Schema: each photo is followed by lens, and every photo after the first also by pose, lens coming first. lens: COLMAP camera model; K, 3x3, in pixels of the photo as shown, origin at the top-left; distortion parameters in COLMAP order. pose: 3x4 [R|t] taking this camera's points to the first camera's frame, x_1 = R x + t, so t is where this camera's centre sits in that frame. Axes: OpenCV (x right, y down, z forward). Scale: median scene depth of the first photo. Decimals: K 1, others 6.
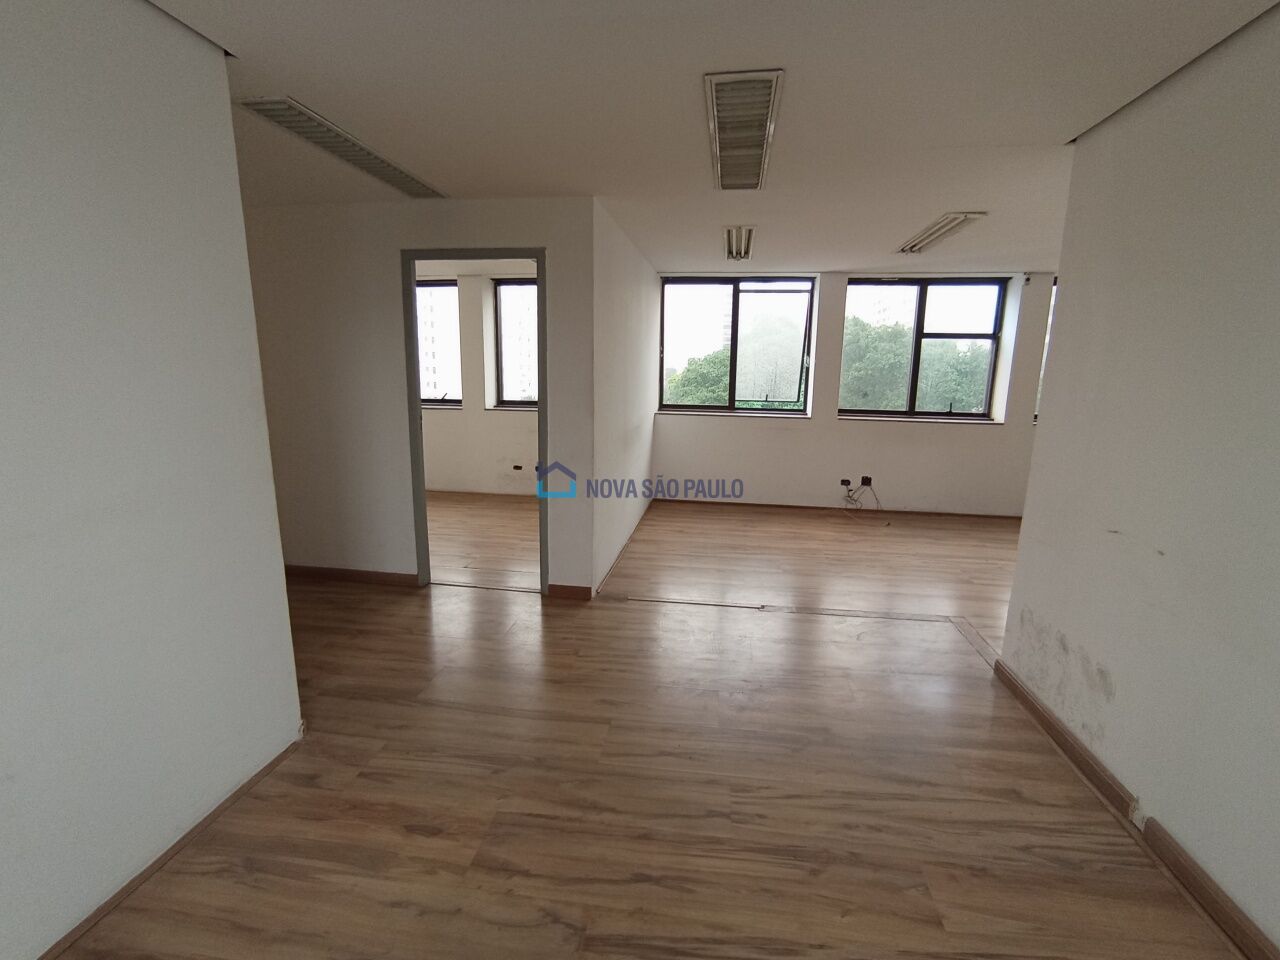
lens RADIAL K [[585.4, 0, 642.1], [0, 585.4, 480.7], [0, 0, 1]] dist [0.017611, 0.000555]
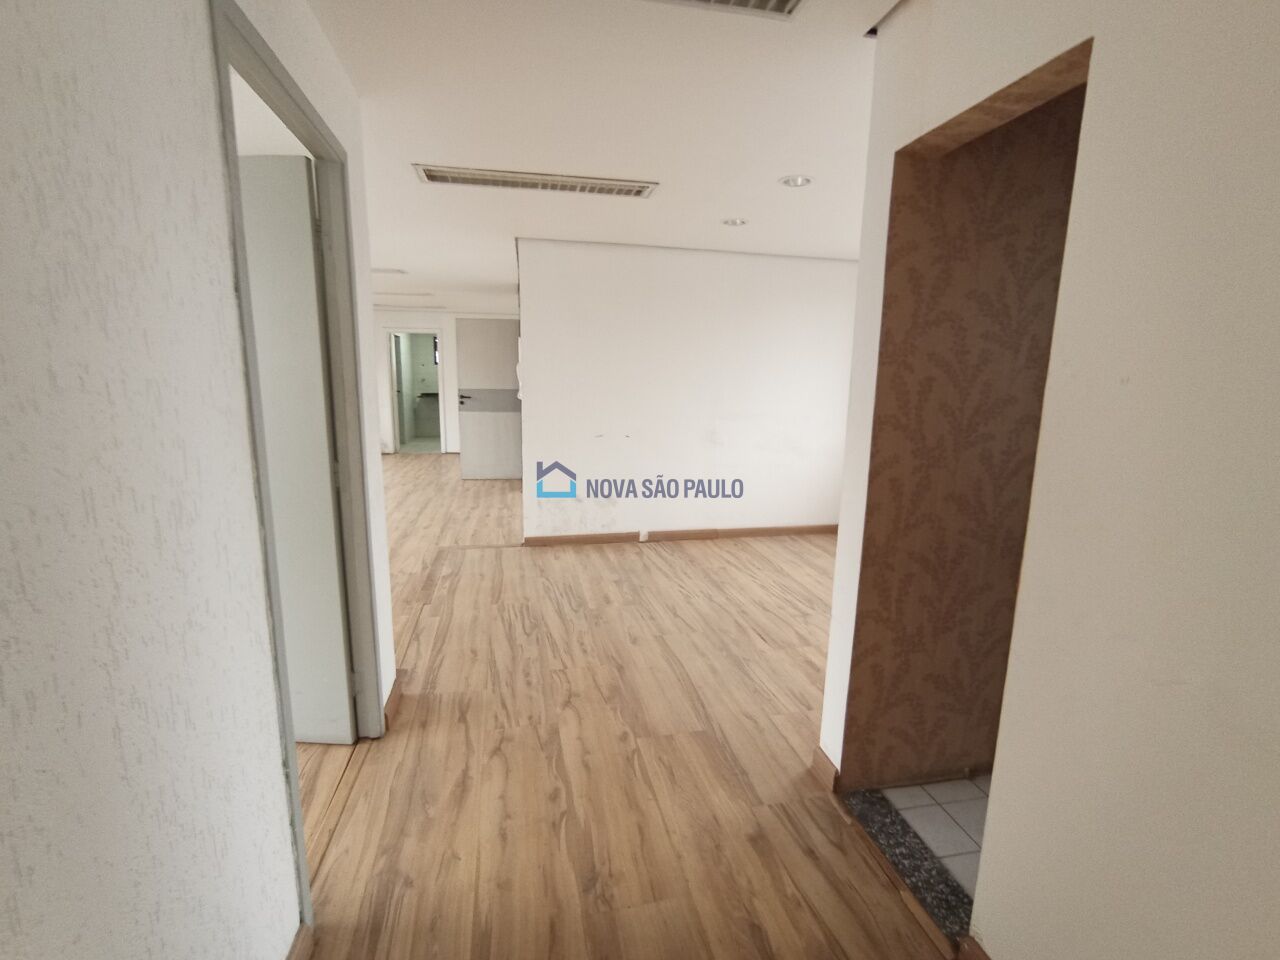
lens RADIAL K [[585.4, 0, 638.6], [0, 585.4, 486.2], [0, 0, 1]] dist [0.017611, 0.000555]
pose [[-0.357153, -0.189017, 0.914721, -1.446895], [0.139964, 0.957423, 0.252489, -0.306120], [-0.923500, 0.218205, -0.315491, 1.701858]]
